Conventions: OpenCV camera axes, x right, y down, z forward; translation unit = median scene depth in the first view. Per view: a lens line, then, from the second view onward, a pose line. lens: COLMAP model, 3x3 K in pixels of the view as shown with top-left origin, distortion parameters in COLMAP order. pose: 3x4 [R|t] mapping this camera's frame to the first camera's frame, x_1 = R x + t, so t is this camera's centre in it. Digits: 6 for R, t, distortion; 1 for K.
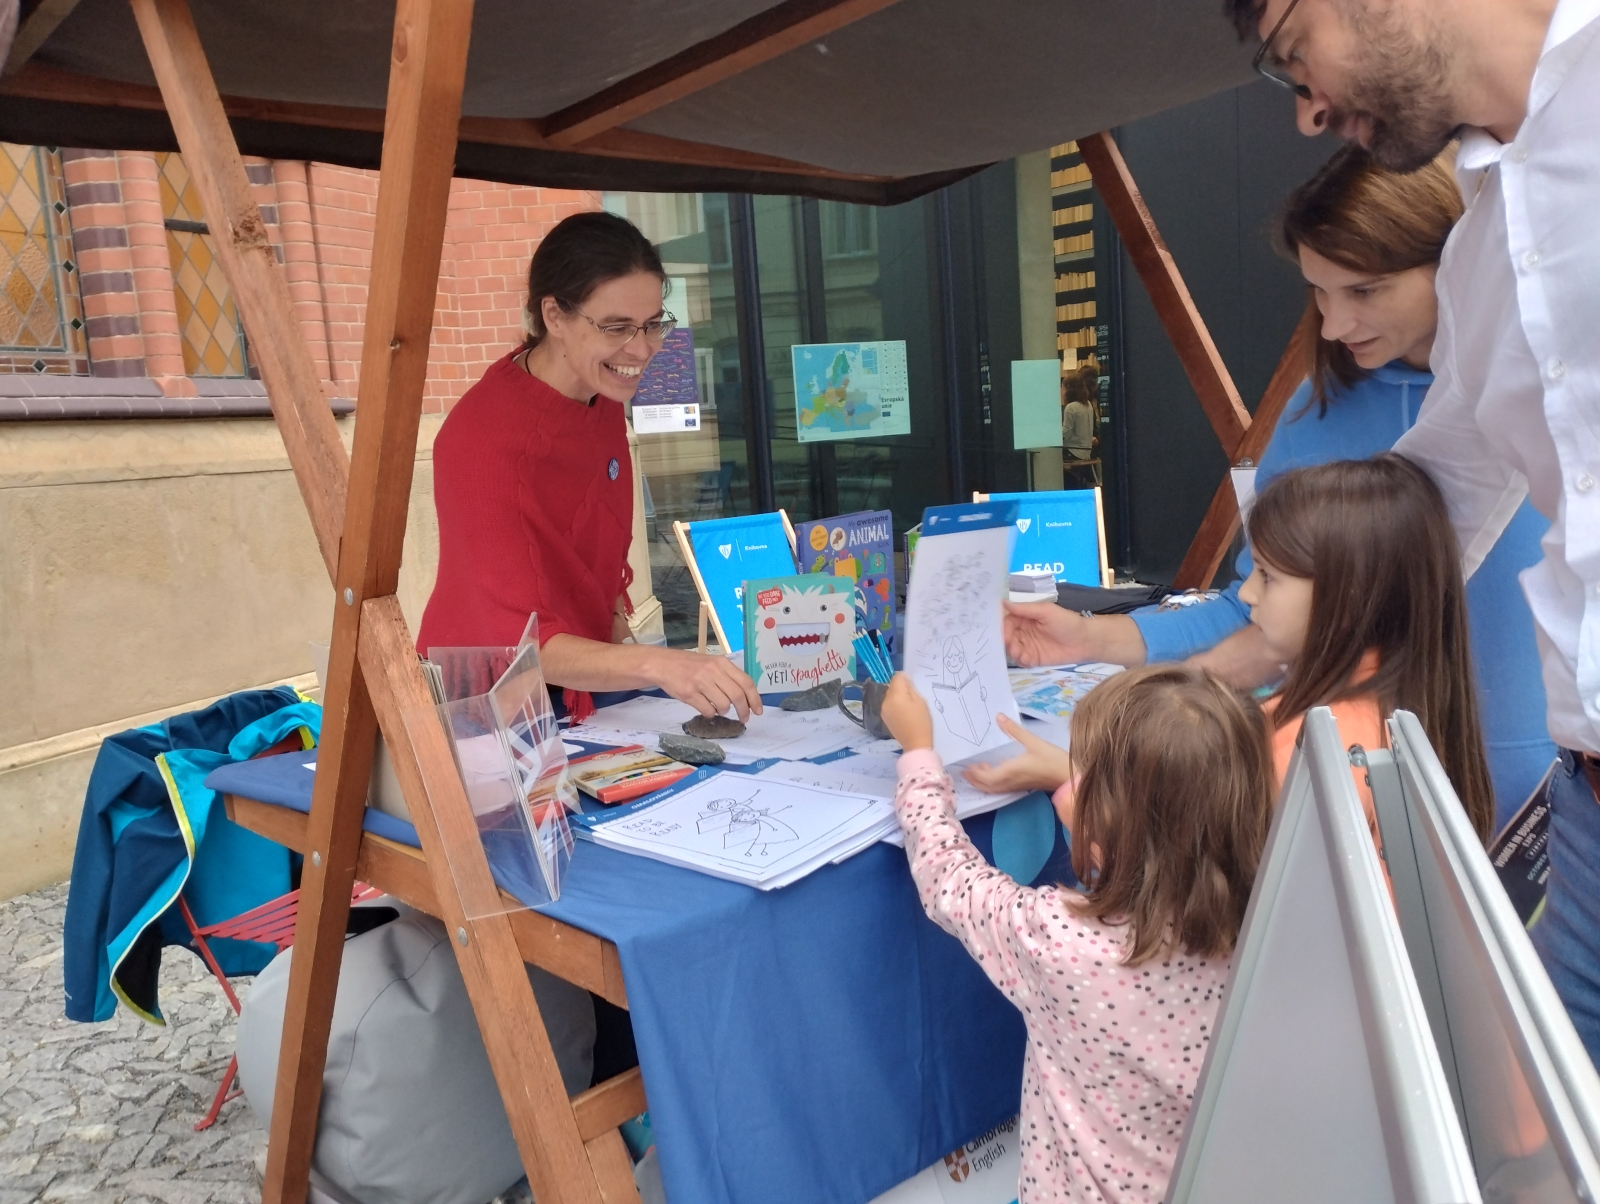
lens RADIAL K [[1305.5, 0, 801.2], [0, 1305.5, 599.4], [0, 0, 1]] dist [0.031472, -0.008485]
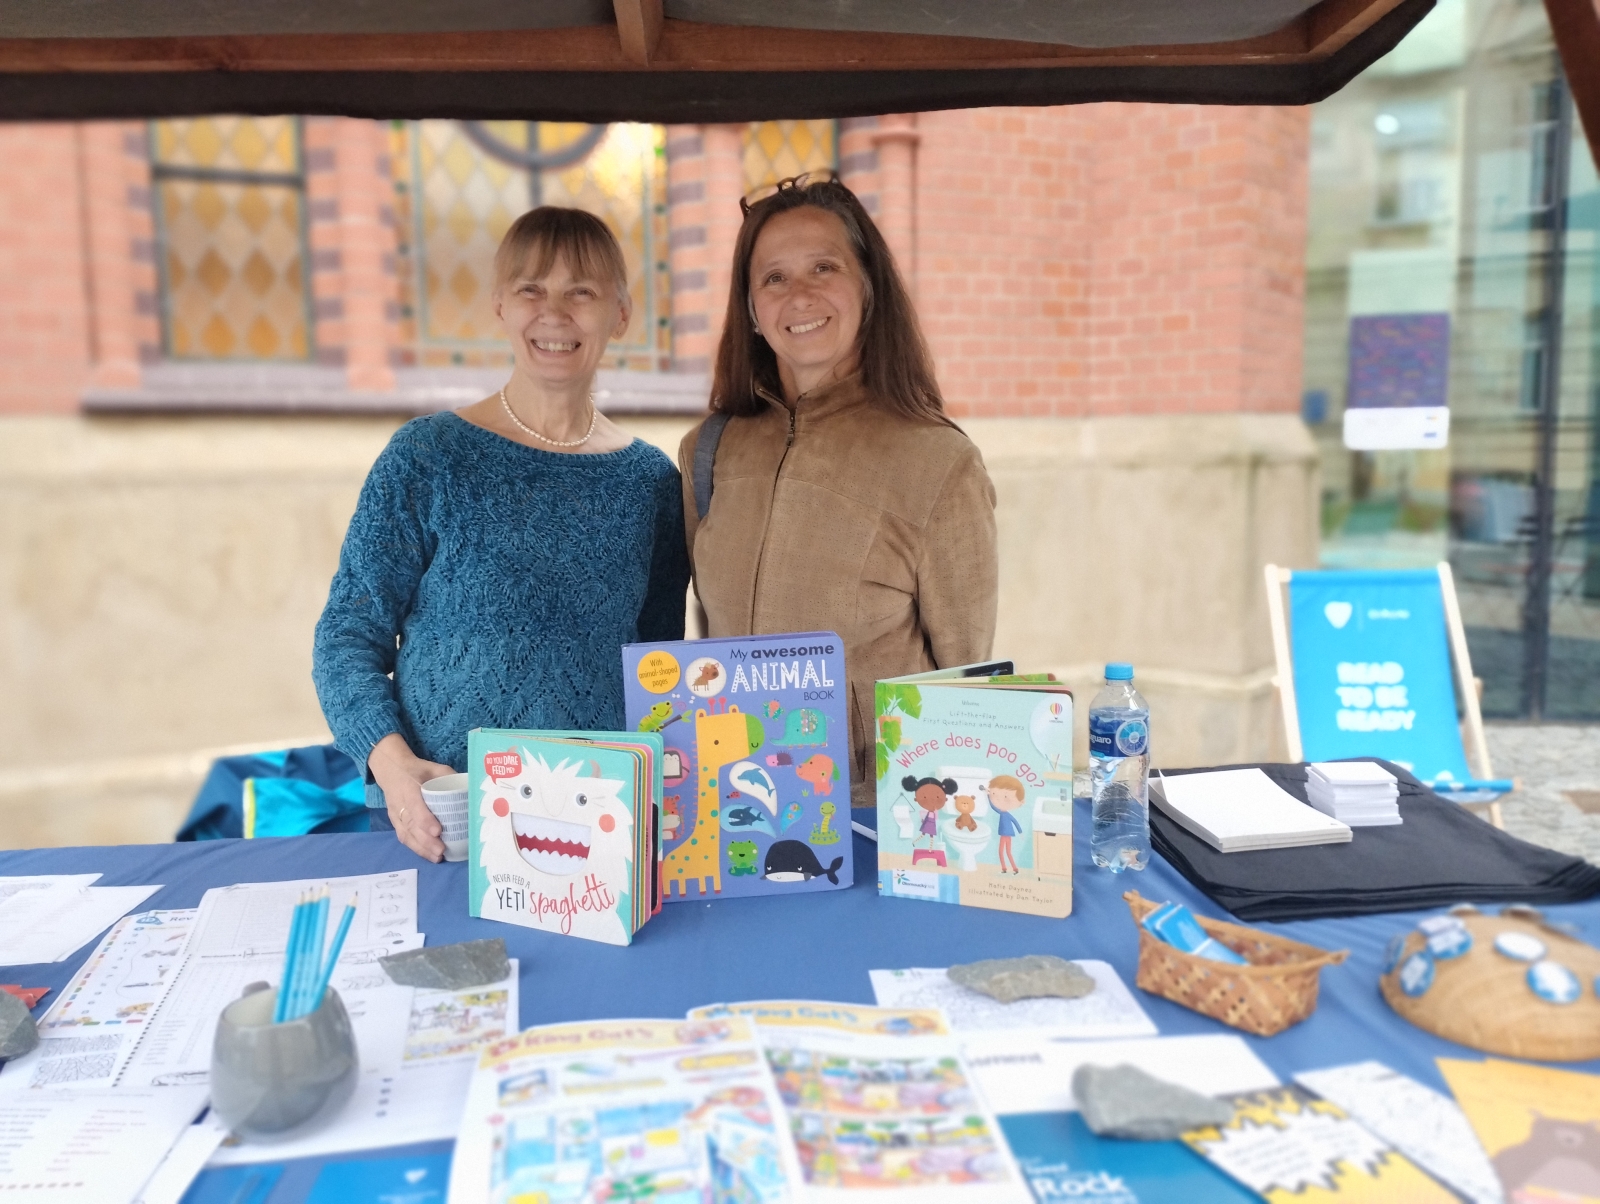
lens RADIAL K [[1308.9, 0, 799.5], [0, 1308.9, 604.7], [0, 0, 1]] dist [0.019607, 0.003750]
pose [[0.780979, 0.120555, -0.612812, 0.405697], [-0.114988, 0.992175, 0.048643, -0.109683], [0.613881, 0.032477, 0.788730, 0.562750]]
